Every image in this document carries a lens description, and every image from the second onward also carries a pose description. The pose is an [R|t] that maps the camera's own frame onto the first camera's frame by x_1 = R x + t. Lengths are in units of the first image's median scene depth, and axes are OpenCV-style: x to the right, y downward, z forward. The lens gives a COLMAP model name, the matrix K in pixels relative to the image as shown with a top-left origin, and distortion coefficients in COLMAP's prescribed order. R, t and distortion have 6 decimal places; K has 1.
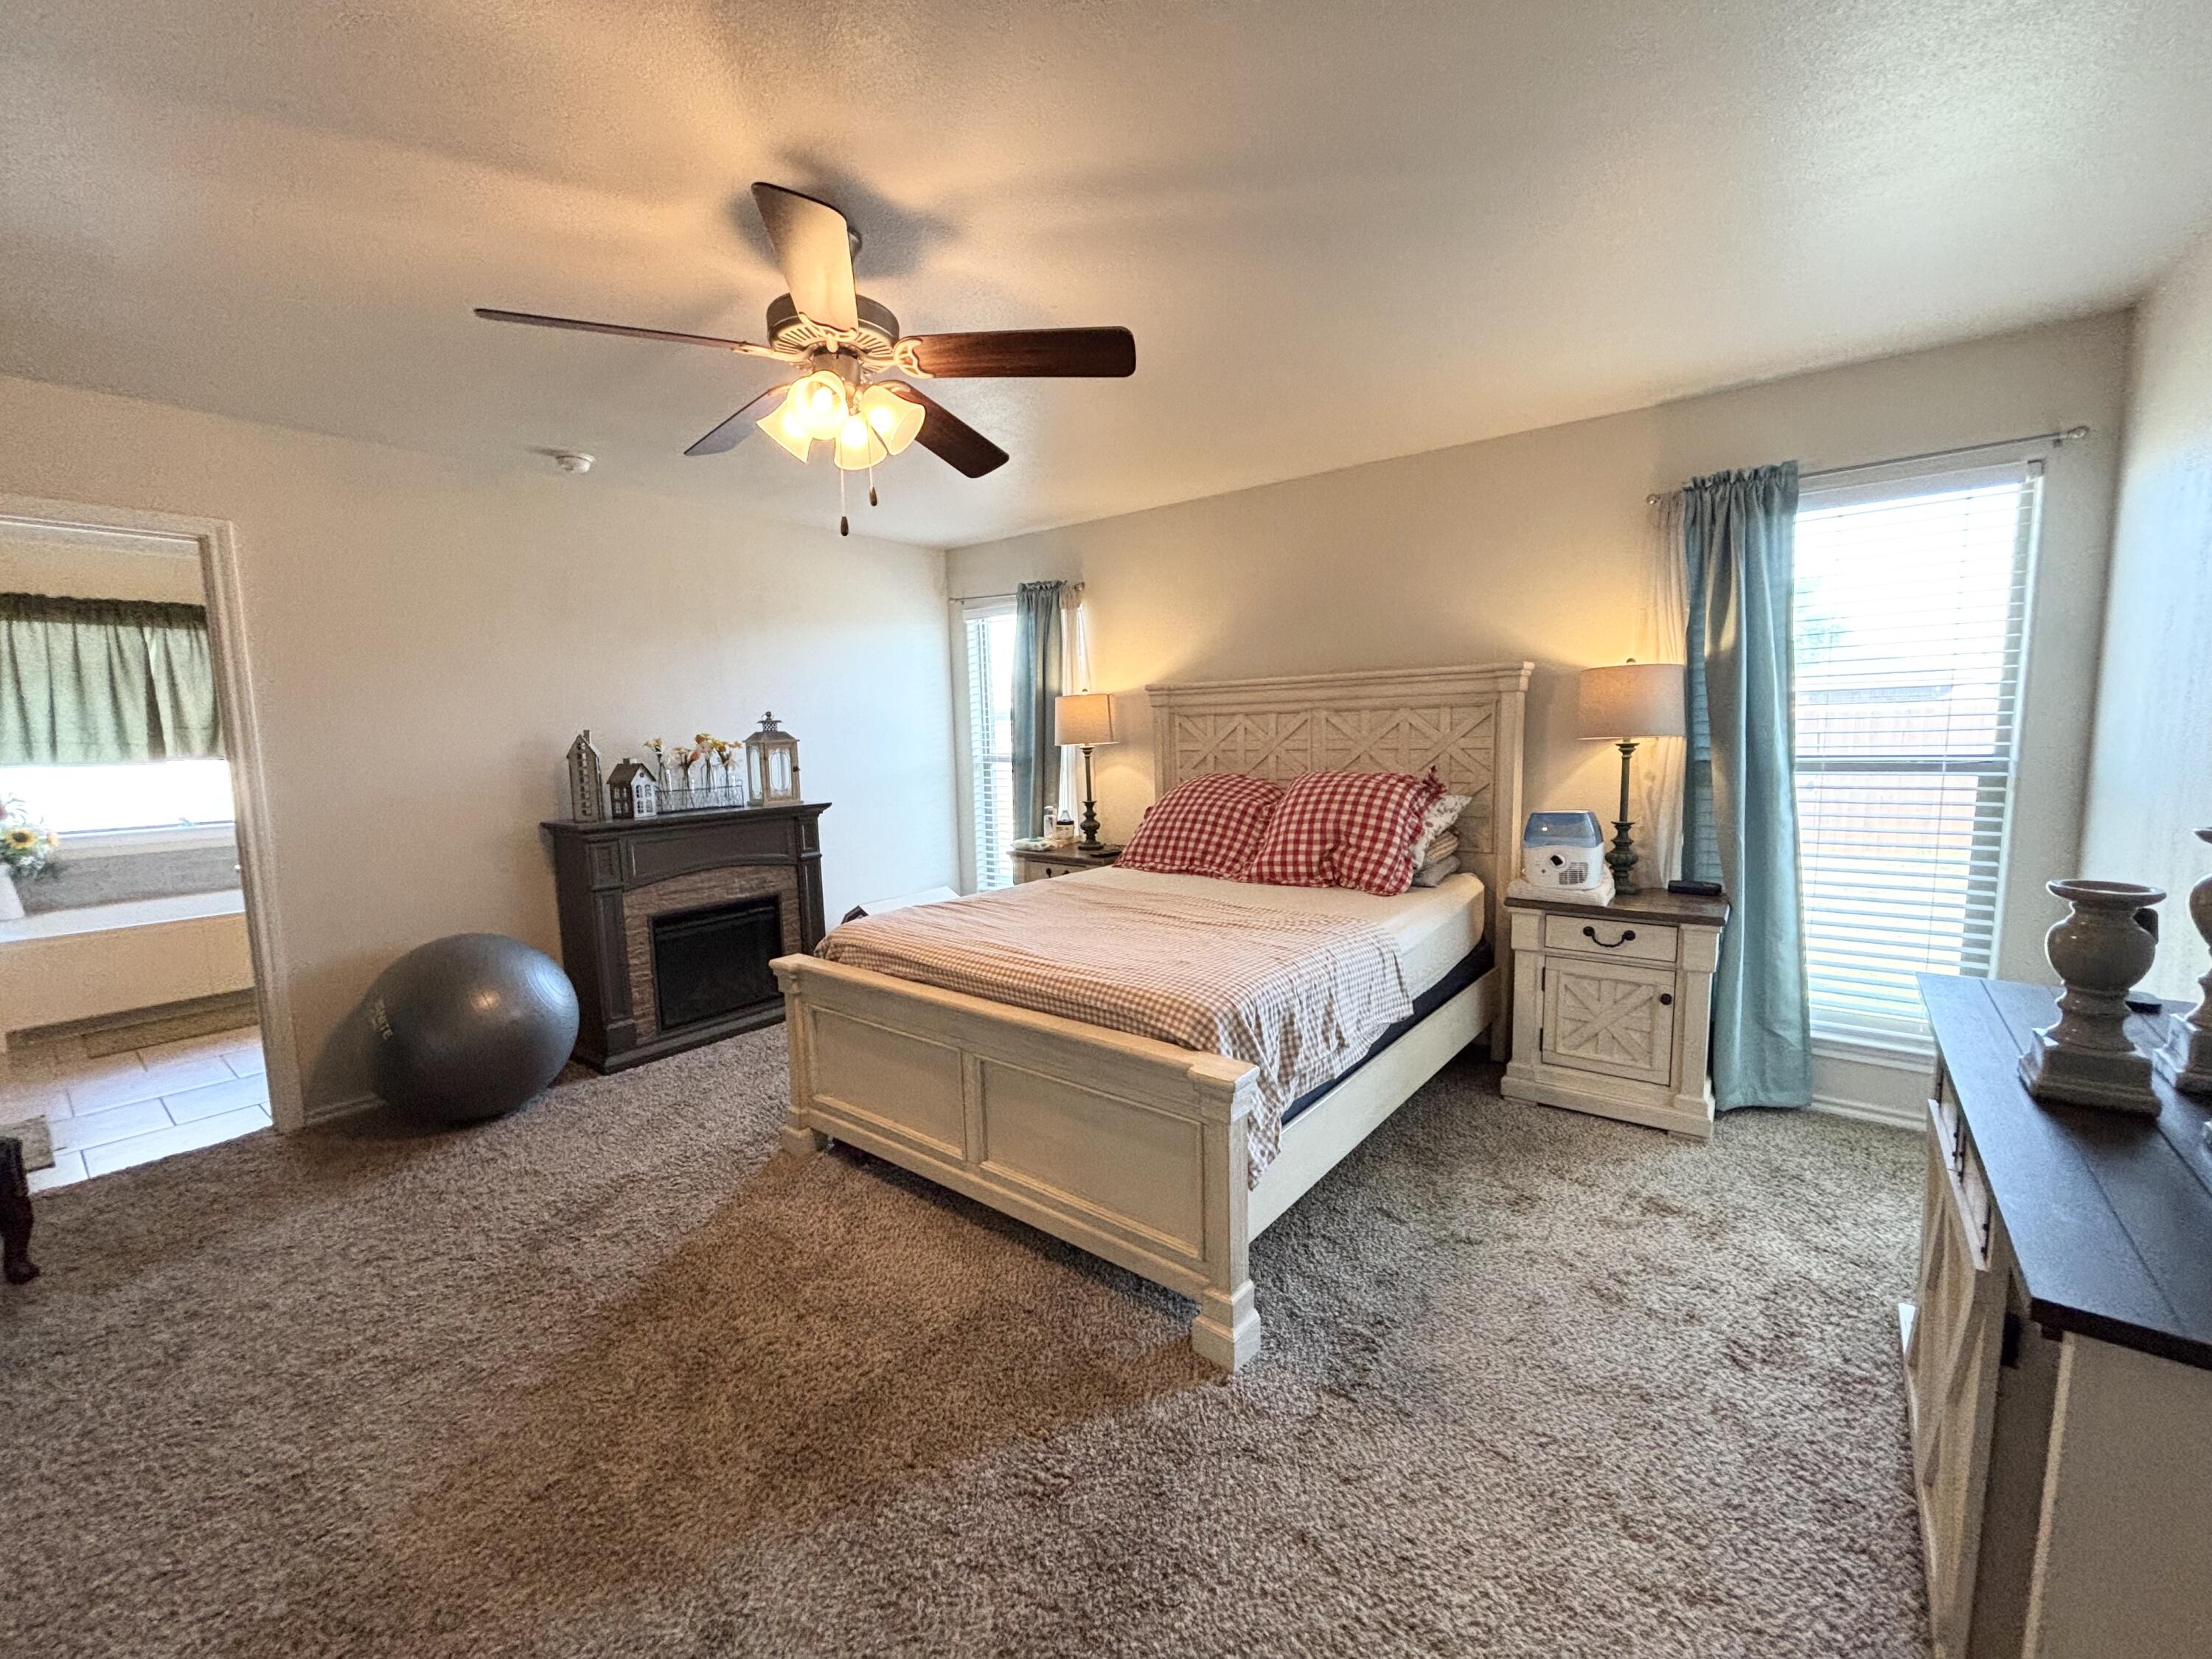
lens RADIAL K [[887.4, 0, 1107.7], [0, 887.4, 829.0], [0, 0, 1]] dist [-0.001277, -0.000136]
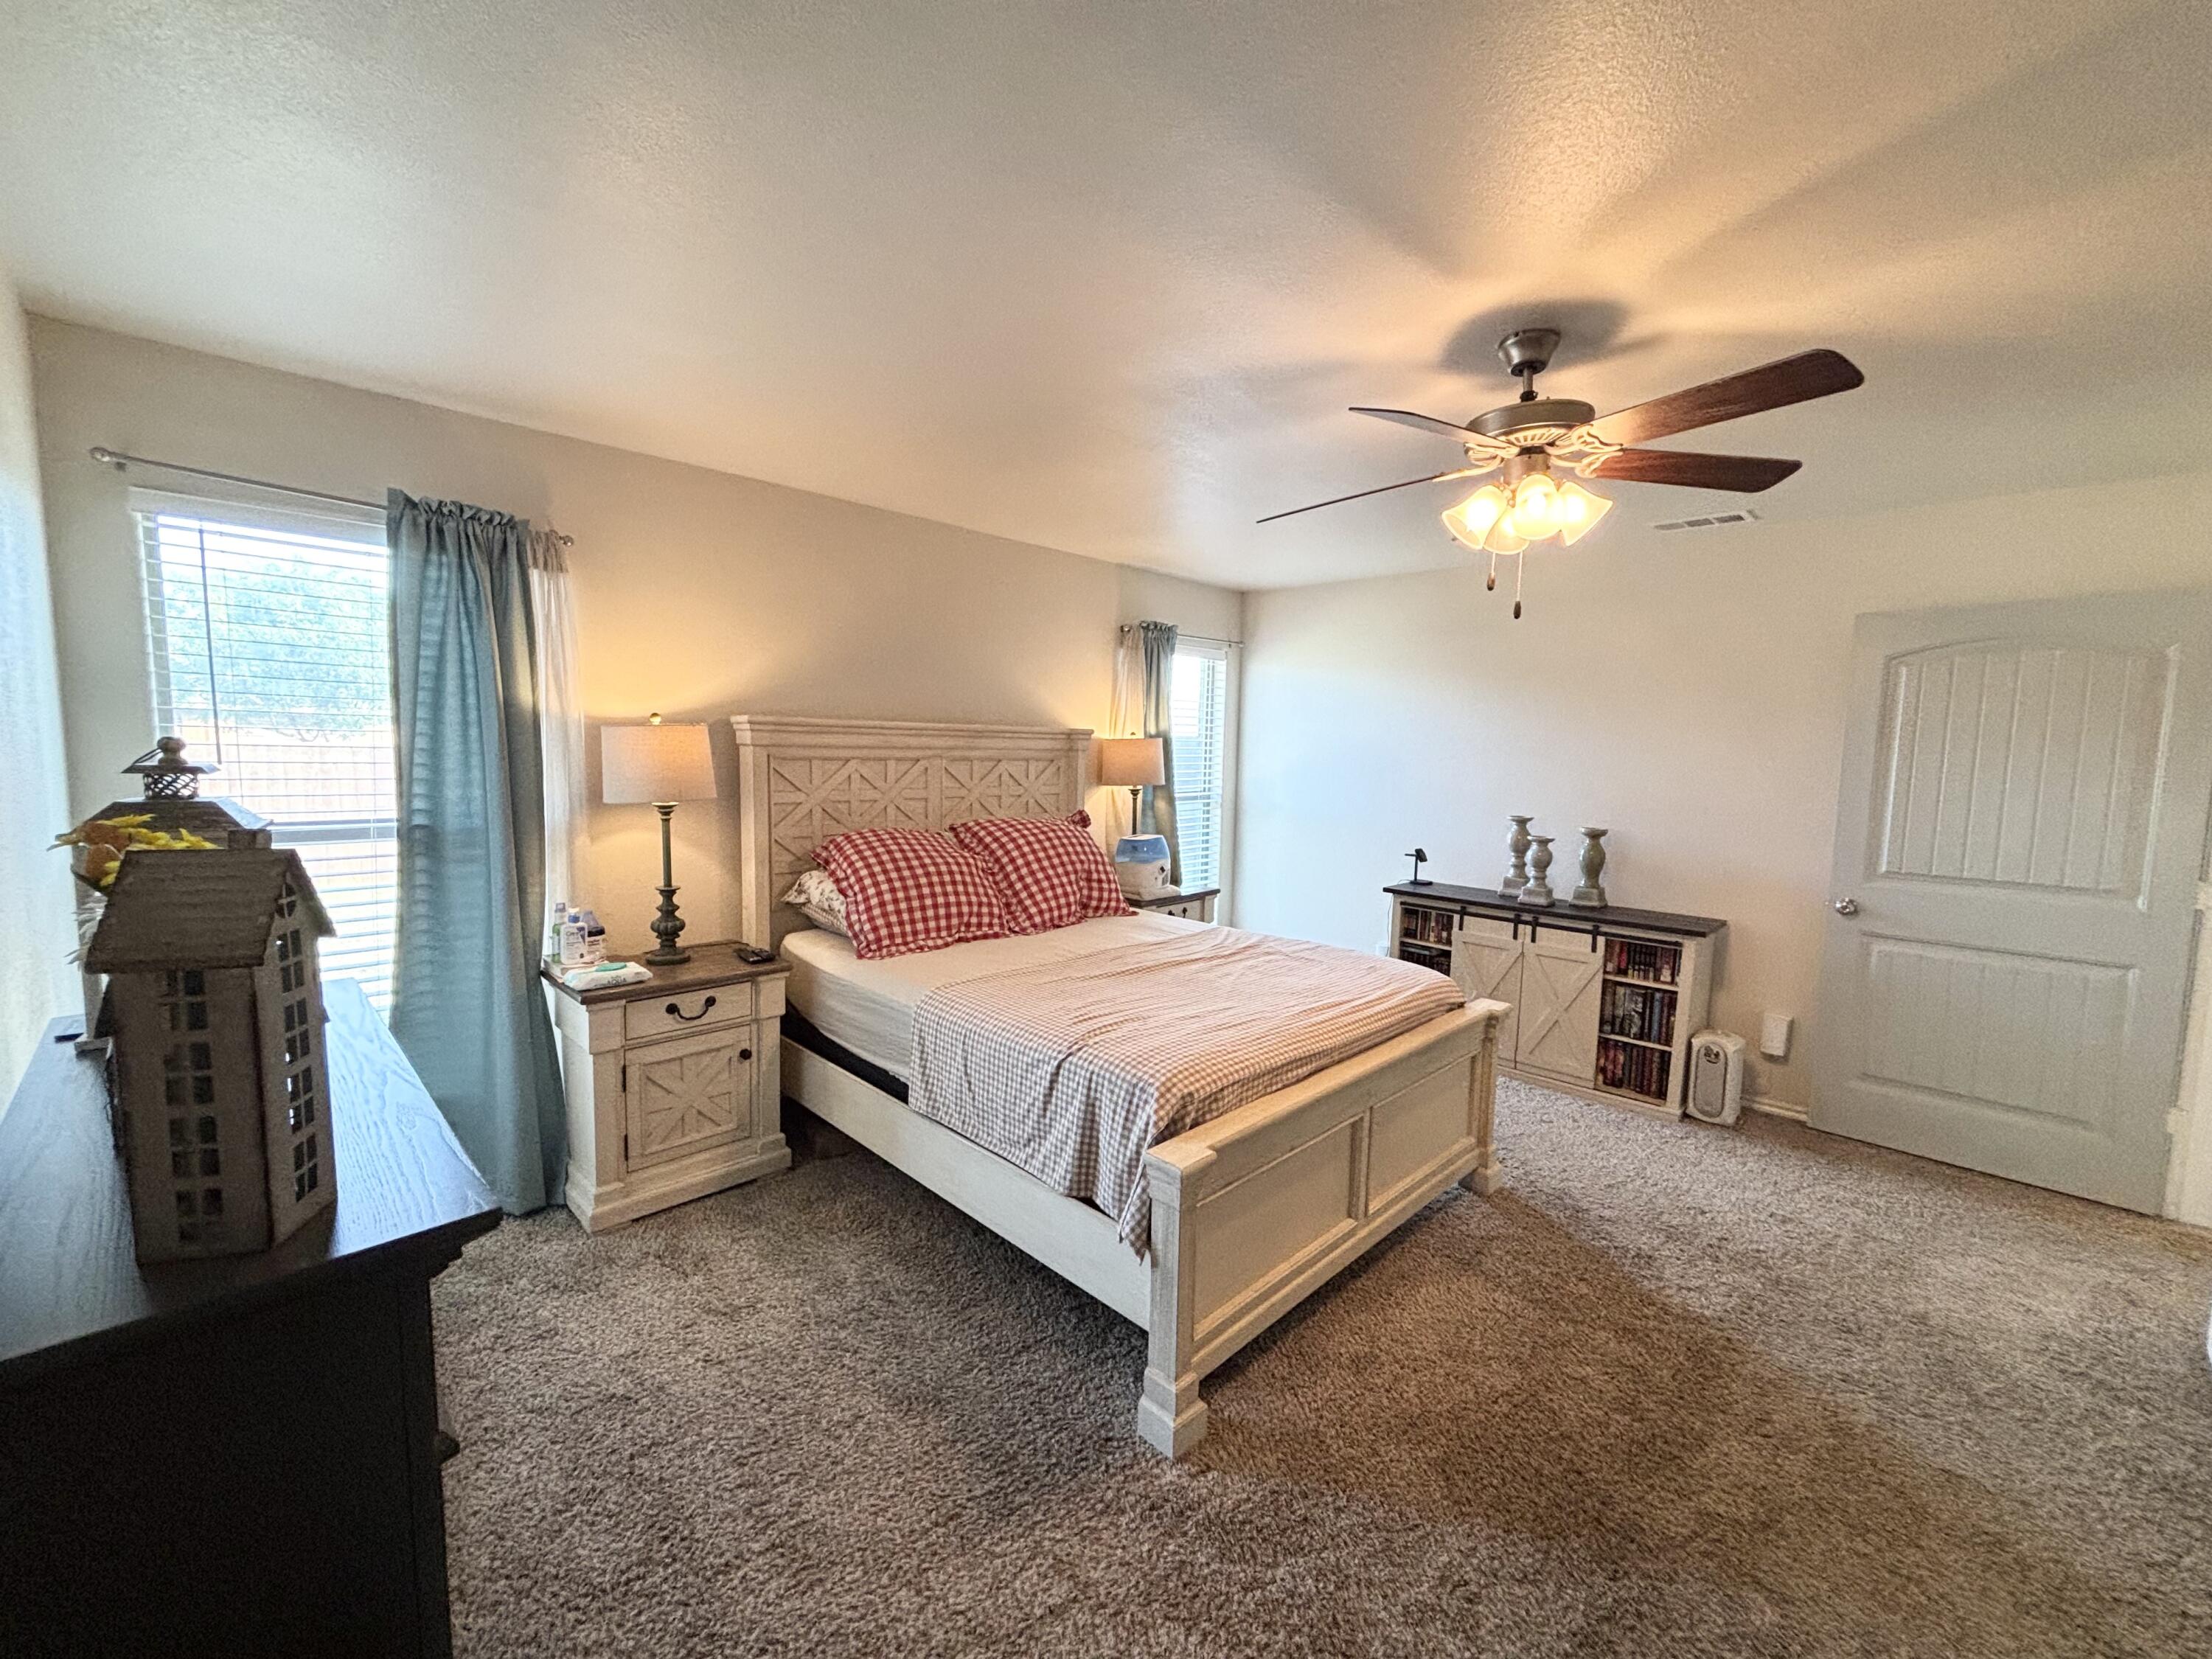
lens RADIAL K [[887.4, 0, 1107.7], [0, 887.4, 829.0], [0, 0, 1]] dist [-0.001277, -0.000136]
pose [[0.117382, -0.071244, 0.990528, -0.729883], [0.087439, 0.994291, 0.061153, -0.099108], [-0.989230, 0.079433, 0.122941, 0.696035]]
